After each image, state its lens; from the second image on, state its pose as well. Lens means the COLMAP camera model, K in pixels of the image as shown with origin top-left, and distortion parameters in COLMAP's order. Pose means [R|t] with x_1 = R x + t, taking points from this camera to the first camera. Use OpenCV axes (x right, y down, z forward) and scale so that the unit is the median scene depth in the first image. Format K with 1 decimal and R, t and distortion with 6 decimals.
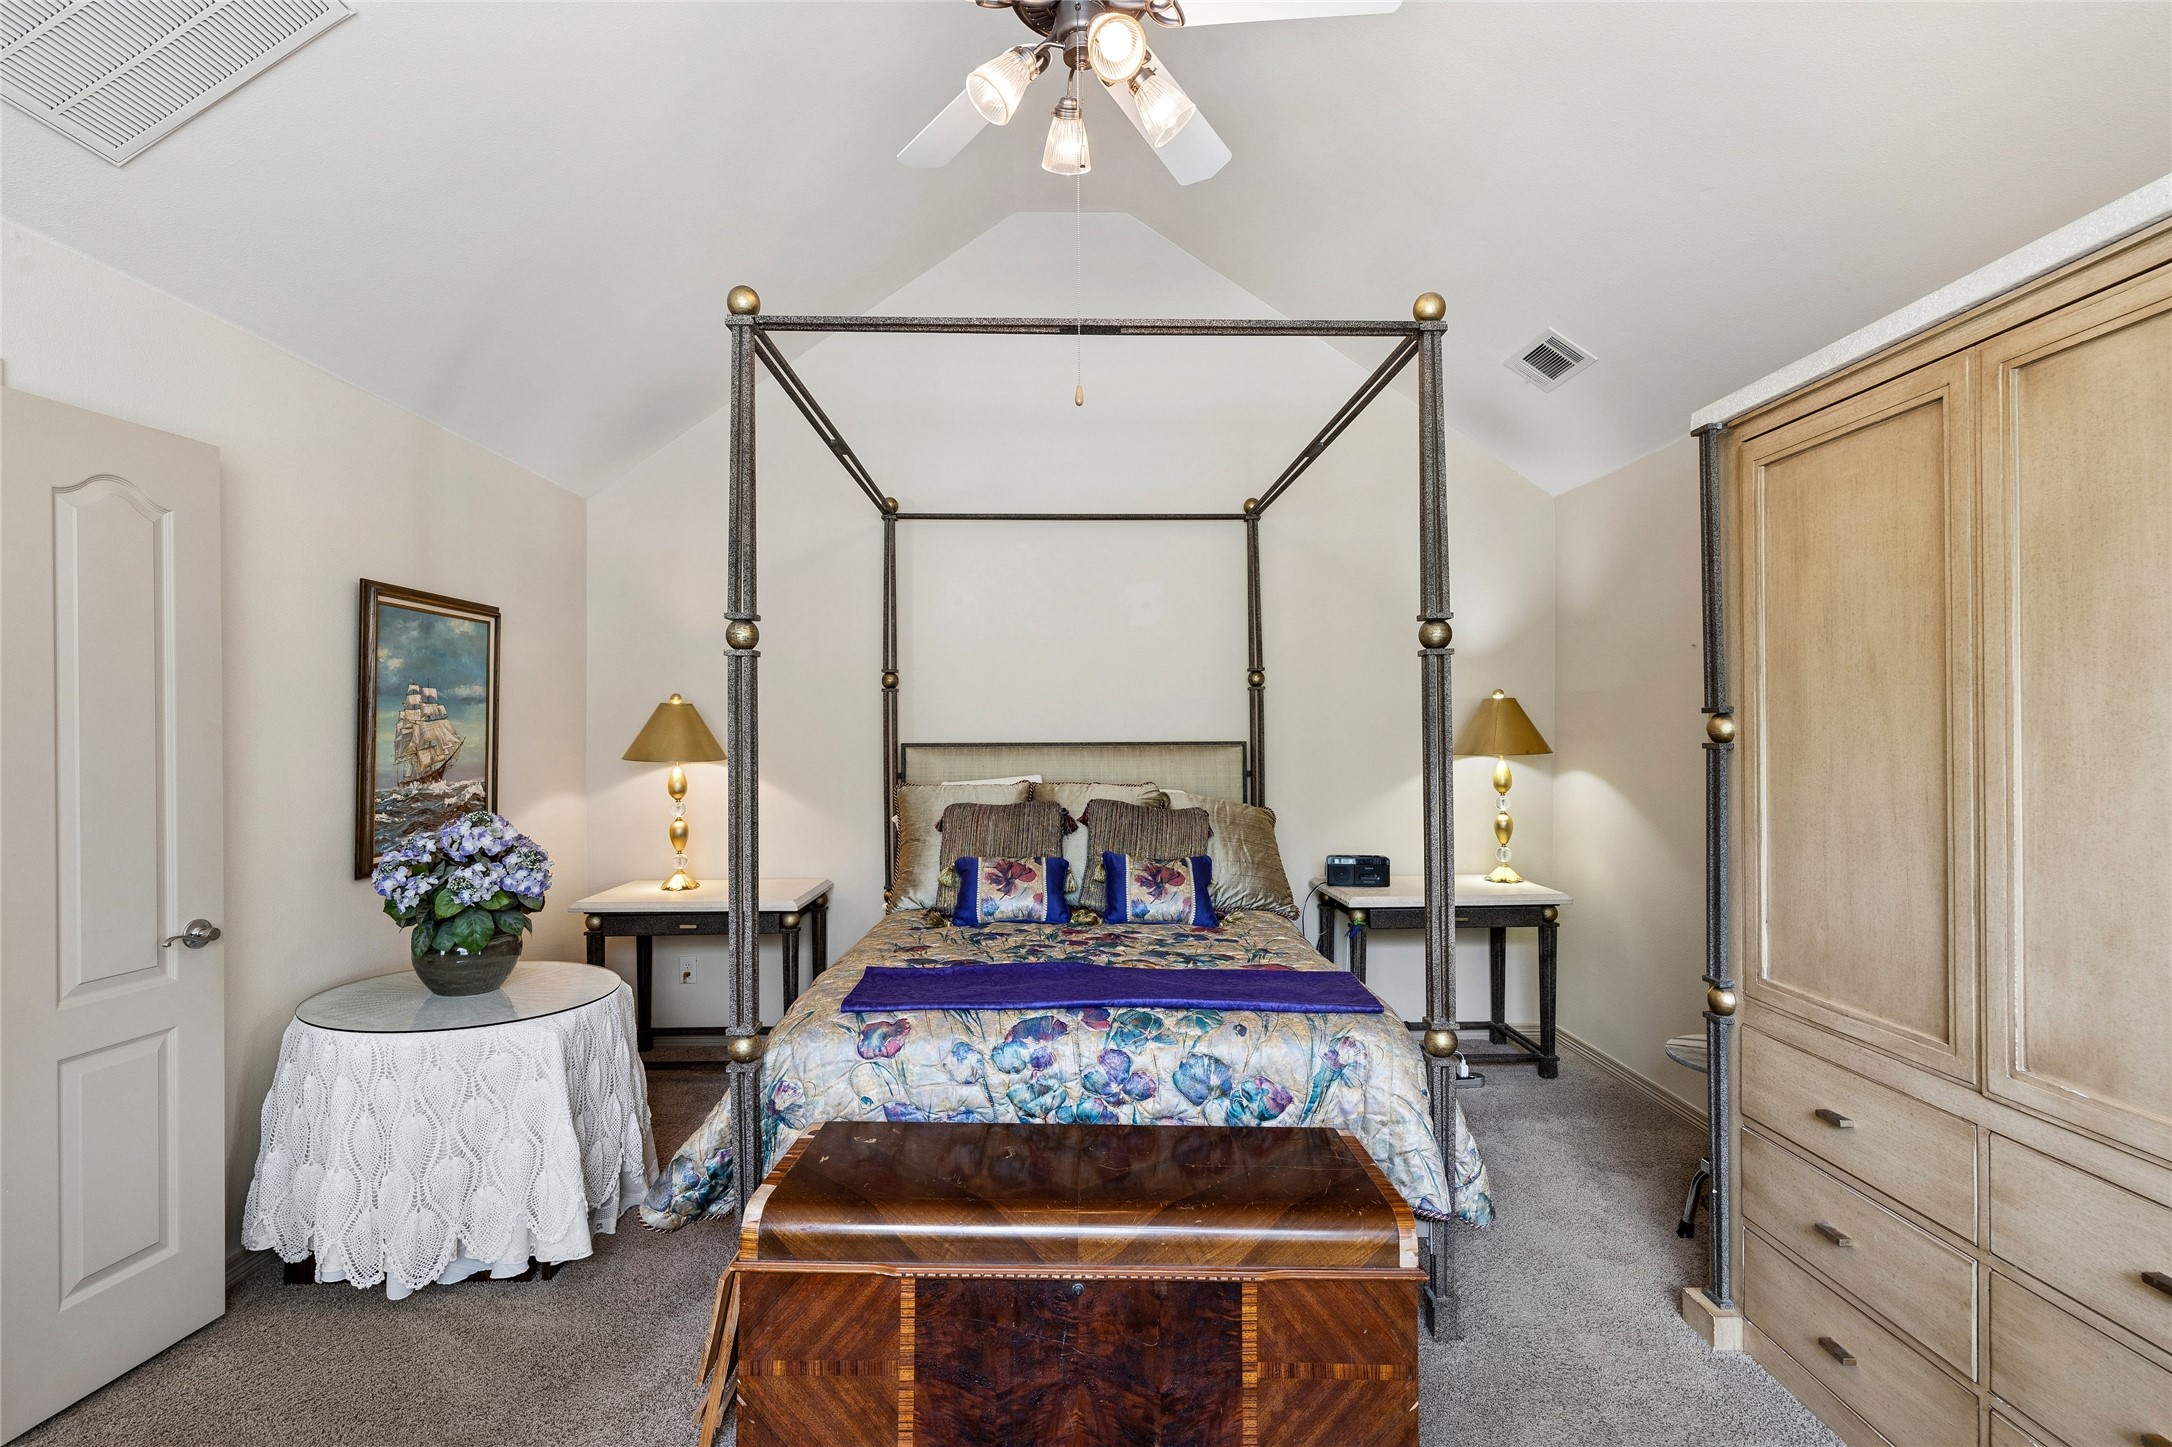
lens RADIAL K [[1015.5, 0, 1077.4], [0, 1015.5, 717.0], [0, 0, 1]] dist [-0.003967, 0.000066]
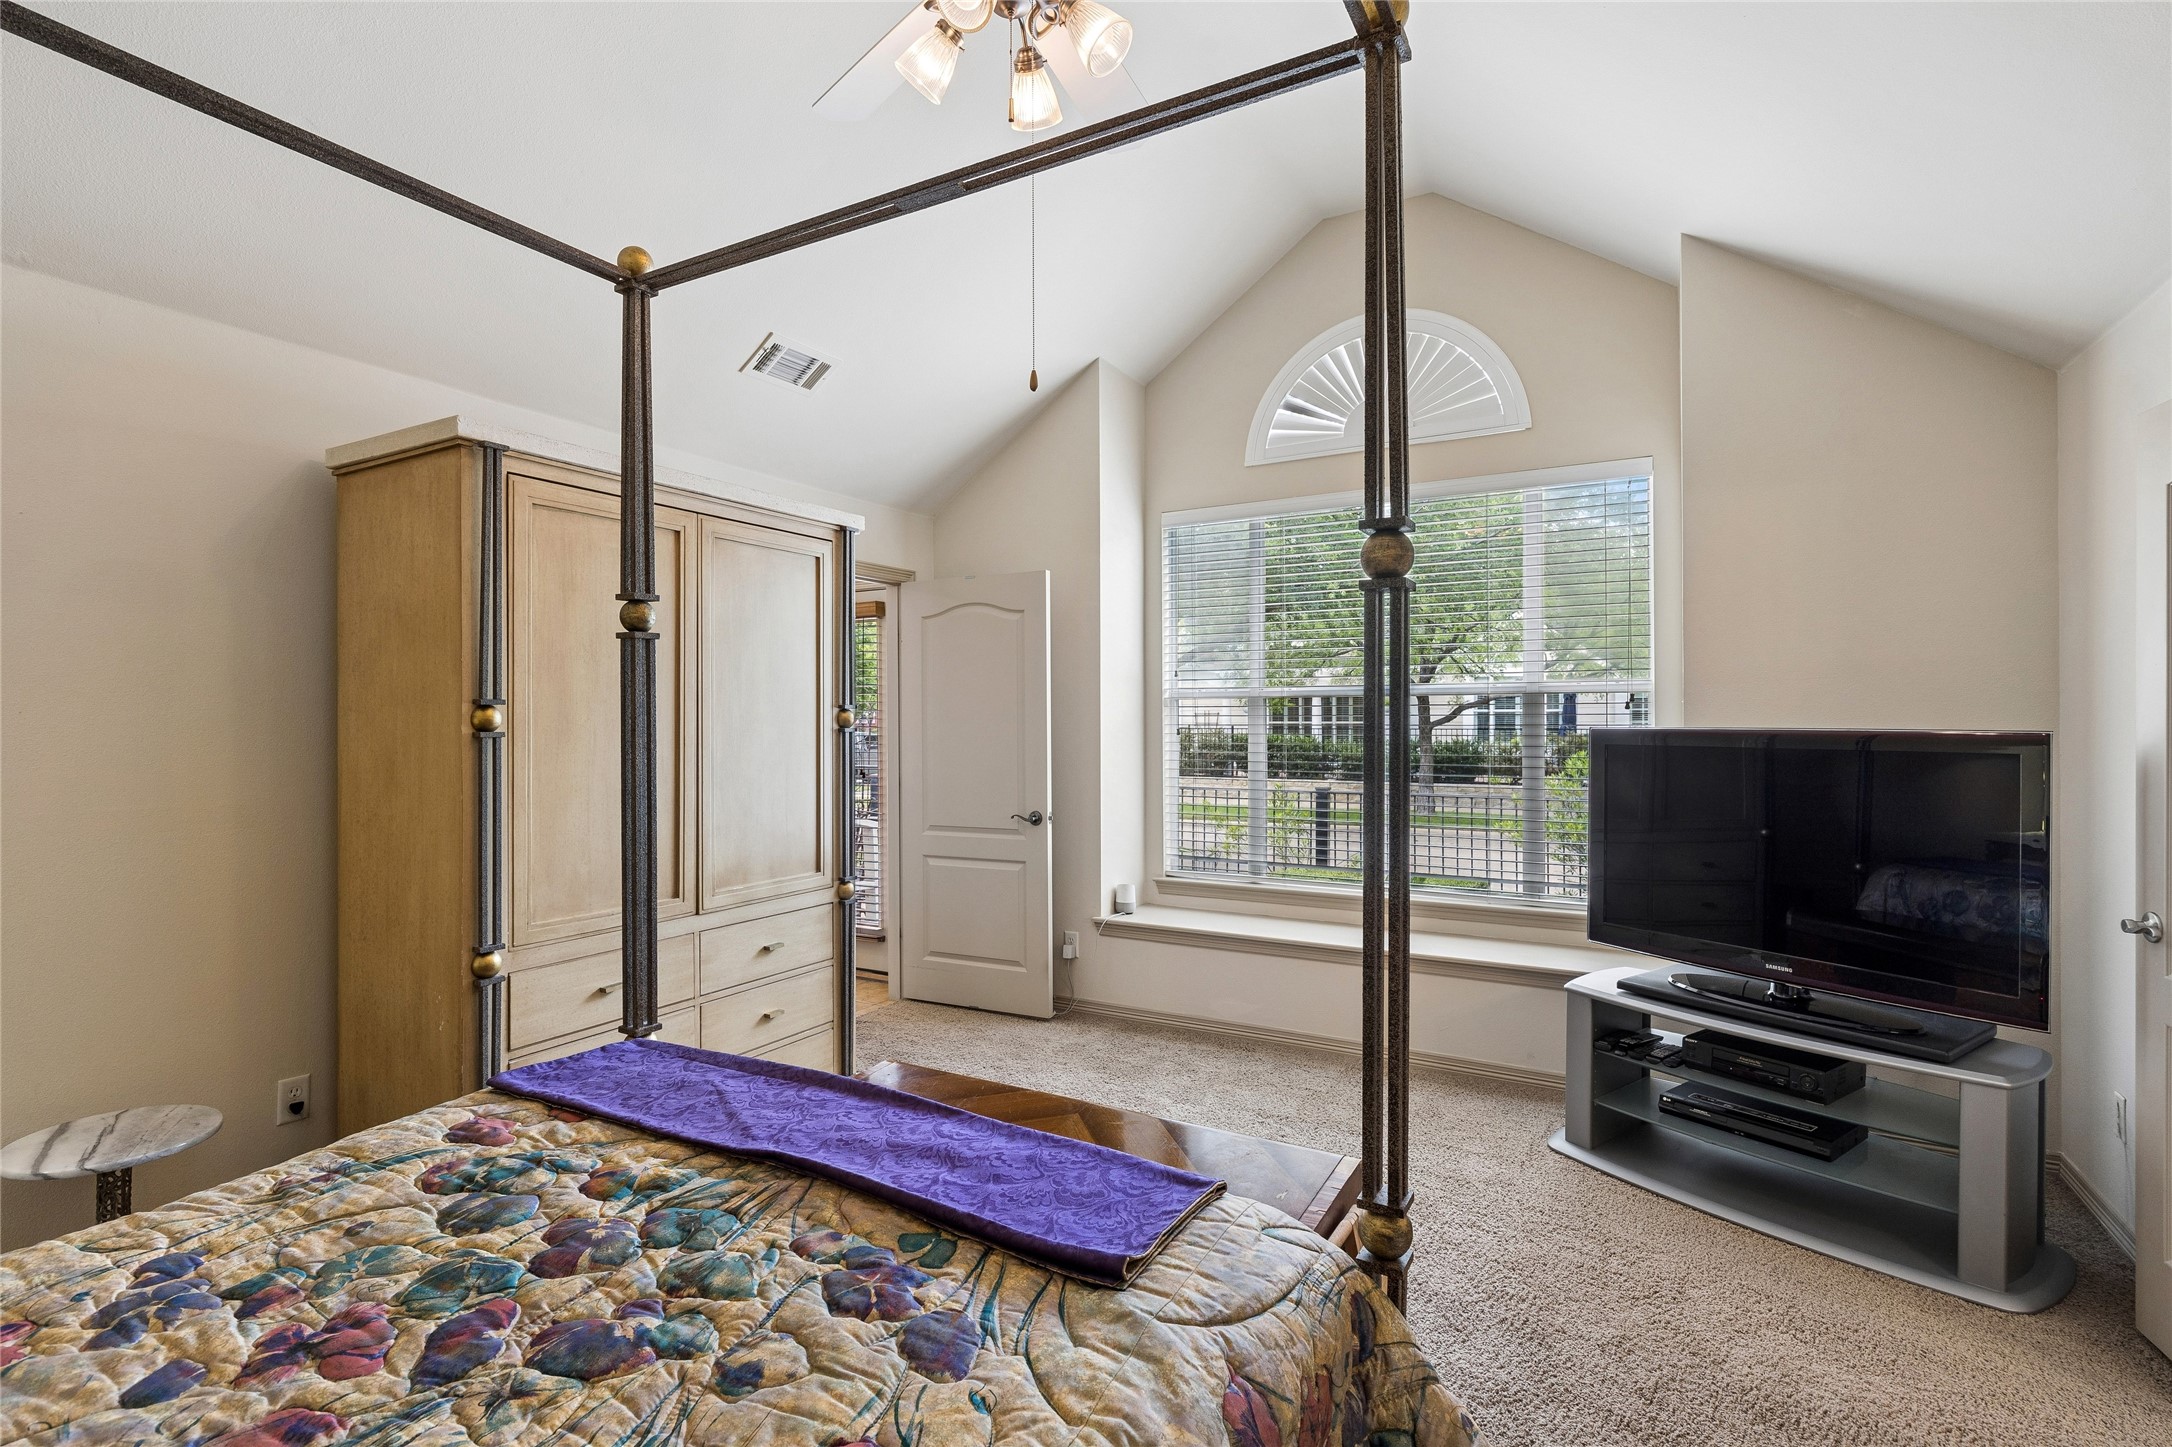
lens RADIAL K [[1015.5, 0, 1077.4], [0, 1015.5, 717.0], [0, 0, 1]] dist [-0.003967, 0.000066]
pose [[-0.857950, 0.005319, 0.513706, -0.515954], [-0.002420, 0.999893, -0.014395, 0.026289], [-0.513727, -0.013594, -0.857846, 1.730240]]
